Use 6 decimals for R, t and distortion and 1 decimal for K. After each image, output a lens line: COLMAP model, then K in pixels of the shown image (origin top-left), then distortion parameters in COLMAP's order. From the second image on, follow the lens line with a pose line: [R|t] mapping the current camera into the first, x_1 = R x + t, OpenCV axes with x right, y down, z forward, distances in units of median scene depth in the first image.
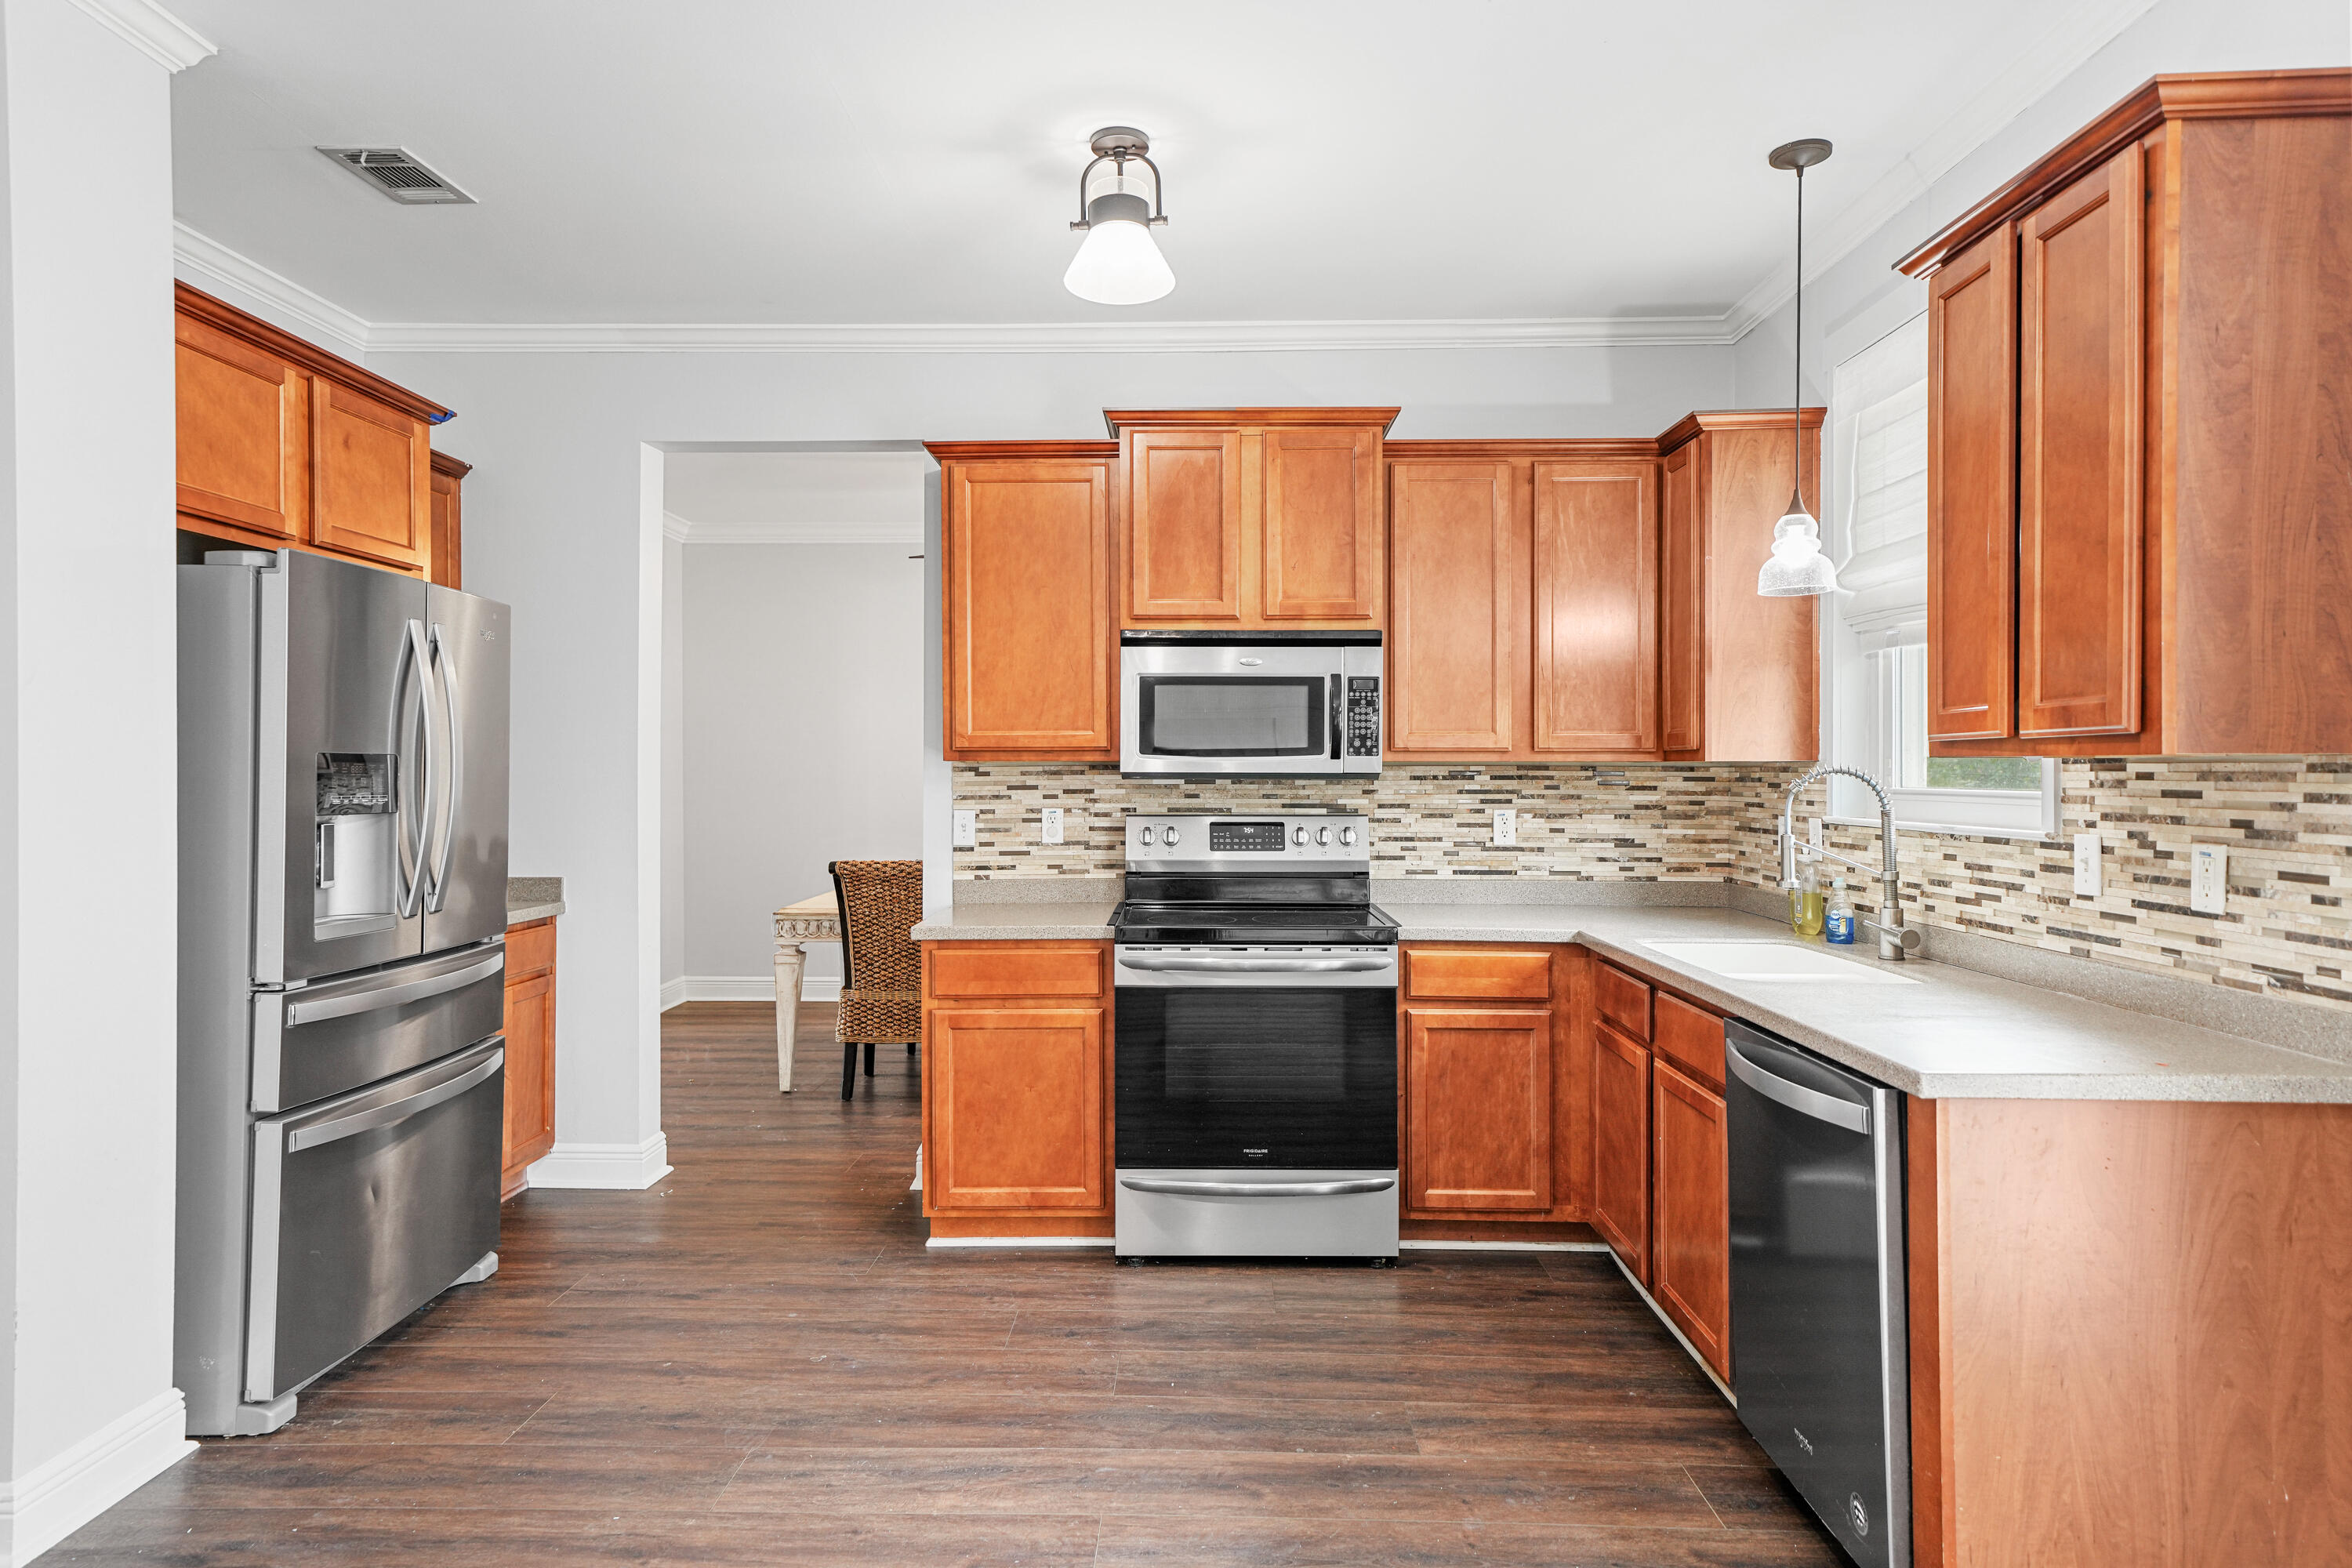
lens RADIAL K [[1360.1, 0, 1168.8], [0, 1360.1, 774.0], [0, 0, 1]] dist [0.026098, -0.004351]
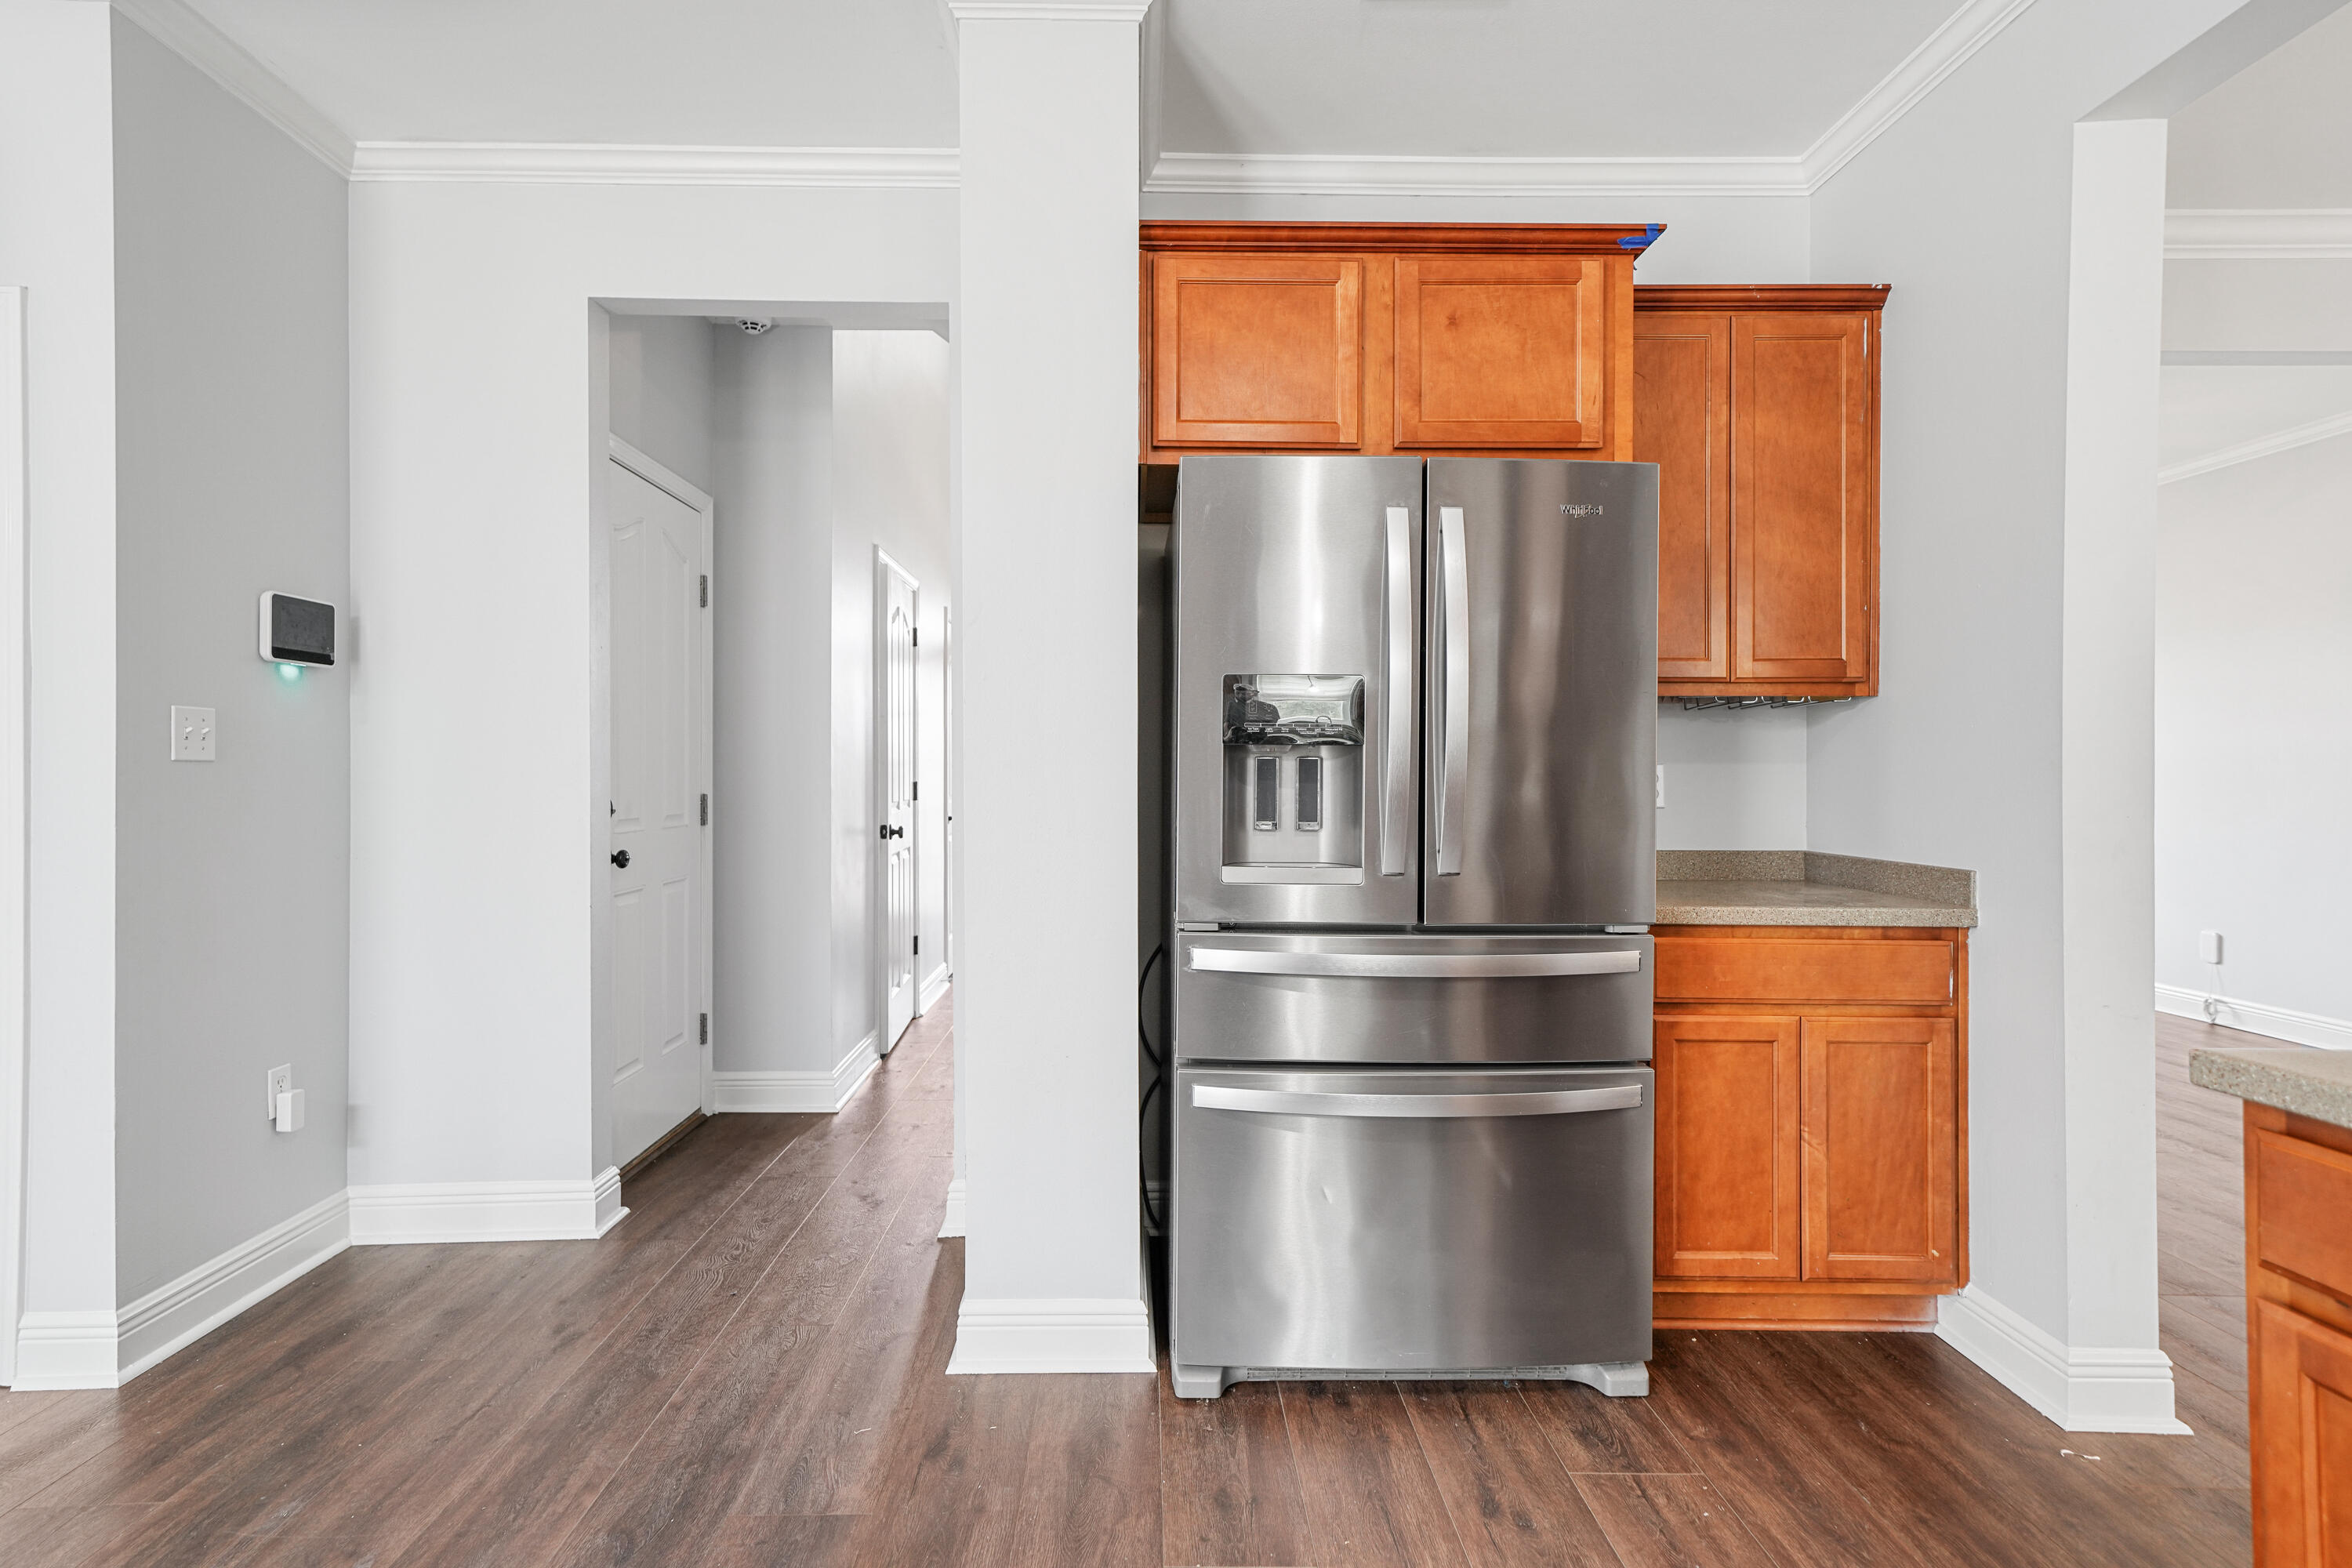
lens RADIAL K [[1216.2, 0, 1173.8], [0, 1216.2, 776.3], [0, 0, 1]] dist [0.019541, 0.000652]
pose [[0.043118, -0.002507, -0.999067, 0.143772], [-0.003223, 0.999991, -0.002649, 0.042803], [0.999065, 0.003334, 0.043109, 0.750445]]
